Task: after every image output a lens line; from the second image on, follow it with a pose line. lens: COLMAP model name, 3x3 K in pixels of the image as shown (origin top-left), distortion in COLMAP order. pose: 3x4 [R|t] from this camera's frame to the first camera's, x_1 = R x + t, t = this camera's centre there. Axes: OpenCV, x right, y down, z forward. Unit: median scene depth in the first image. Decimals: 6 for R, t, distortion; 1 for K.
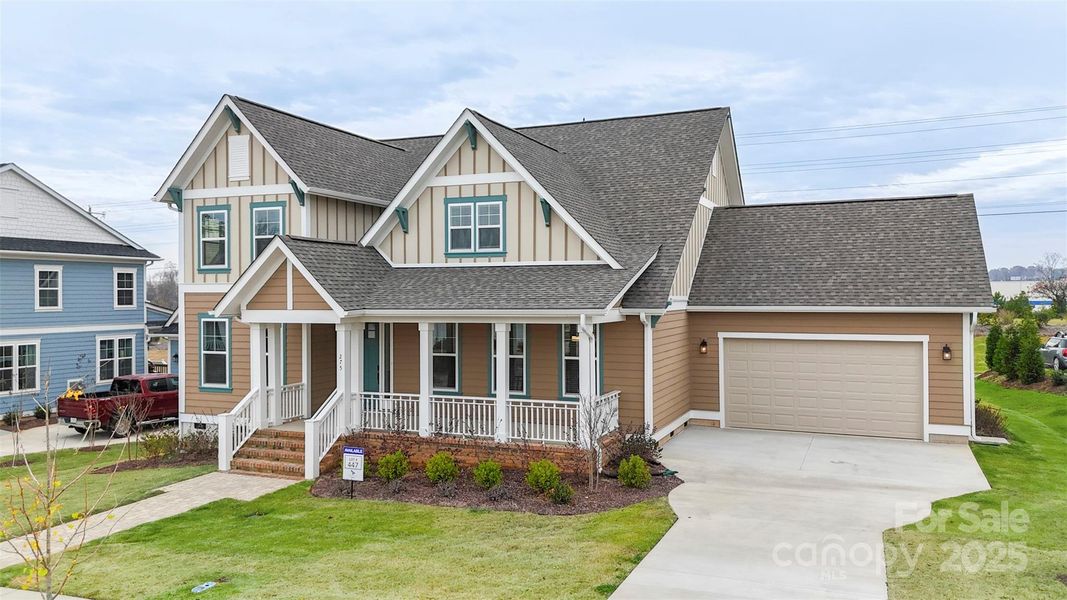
lens RADIAL K [[778.4, 0, 533.5], [0, 778.4, 300.0], [0, 0, 1]] dist [0.009172, 0.001498]
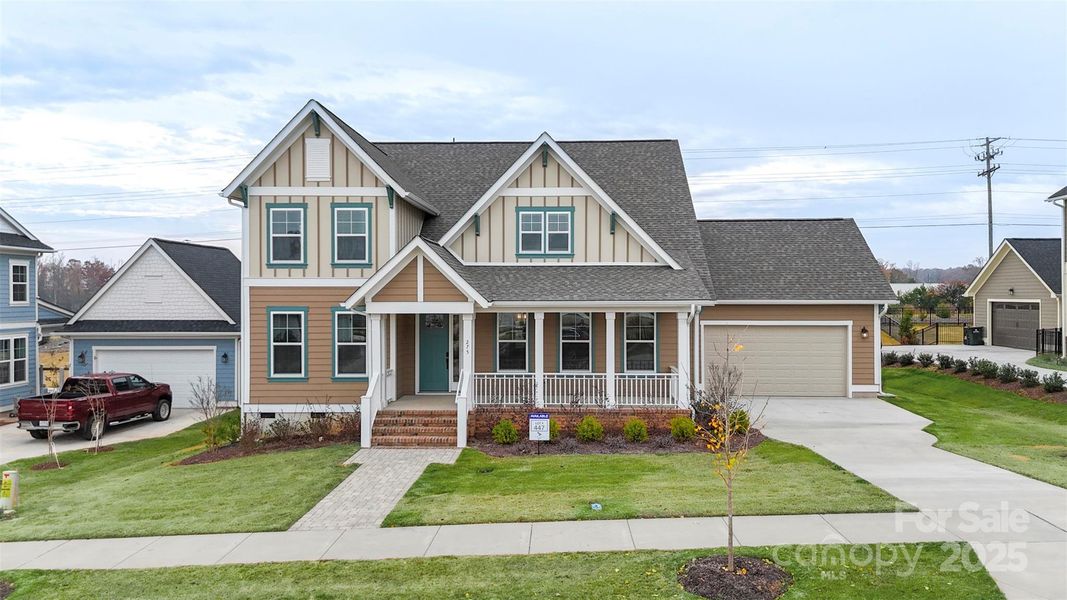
lens RADIAL K [[778.4, 0, 533.5], [0, 778.4, 300.0], [0, 0, 1]] dist [0.009172, 0.001498]
pose [[0.939308, 0.000689, 0.343075, -0.488762], [-0.000603, 1.000000, -0.000358, 0.009222], [-0.343075, 0.000129, 0.939308, -0.102325]]
